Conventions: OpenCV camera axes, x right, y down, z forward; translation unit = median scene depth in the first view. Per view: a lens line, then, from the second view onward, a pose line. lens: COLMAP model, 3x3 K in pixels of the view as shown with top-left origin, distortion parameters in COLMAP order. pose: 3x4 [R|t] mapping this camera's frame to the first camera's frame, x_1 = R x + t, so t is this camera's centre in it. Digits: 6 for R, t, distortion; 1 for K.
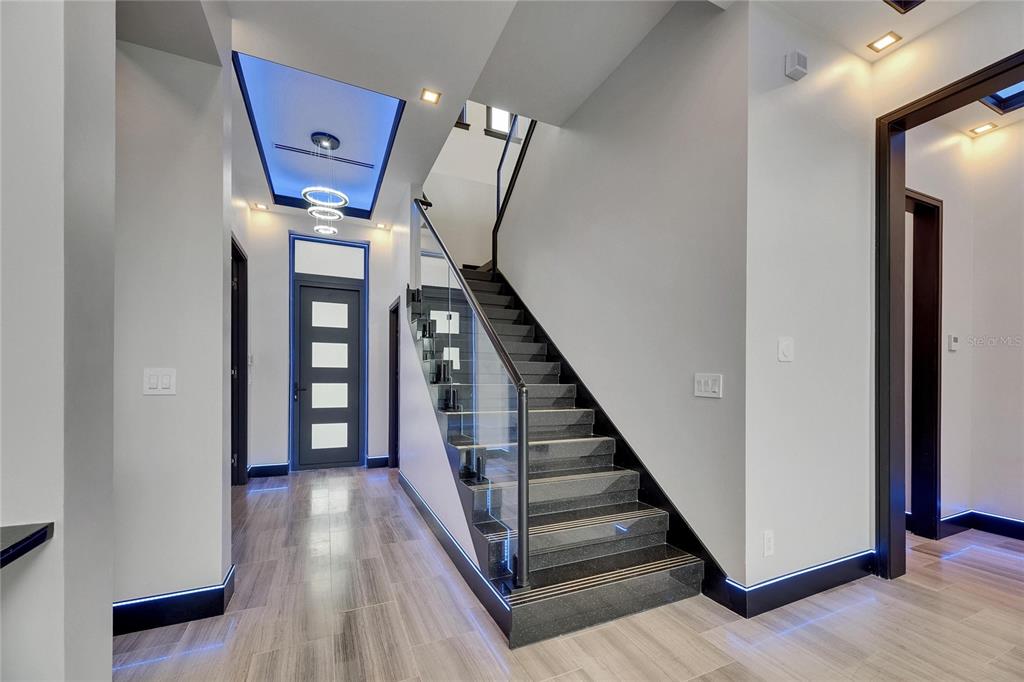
lens RADIAL K [[409.0, 0, 516.2], [0, 409.0, 379.4], [0, 0, 1]] dist [0.005695, -0.000708]
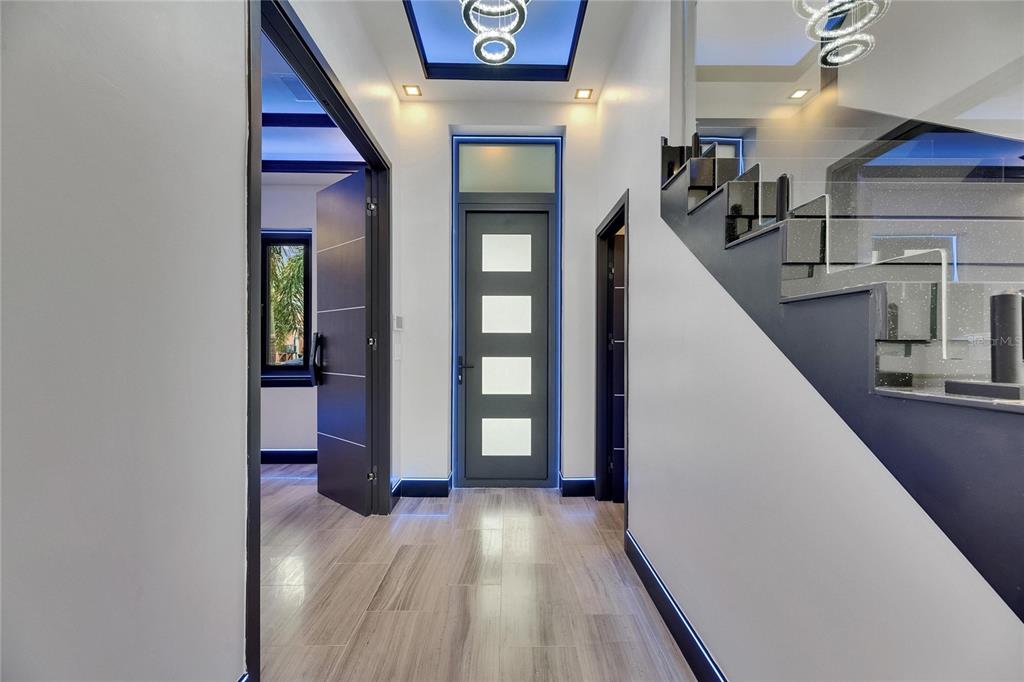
lens RADIAL K [[409.0, 0, 512.4], [0, 409.0, 345.6], [0, 0, 1]] dist [0.005695, -0.000708]
pose [[0.910715, -0.001795, -0.413032, -0.179654], [0.000600, 0.999995, -0.003021, -0.007379], [0.413036, 0.002503, 0.910711, 0.416432]]
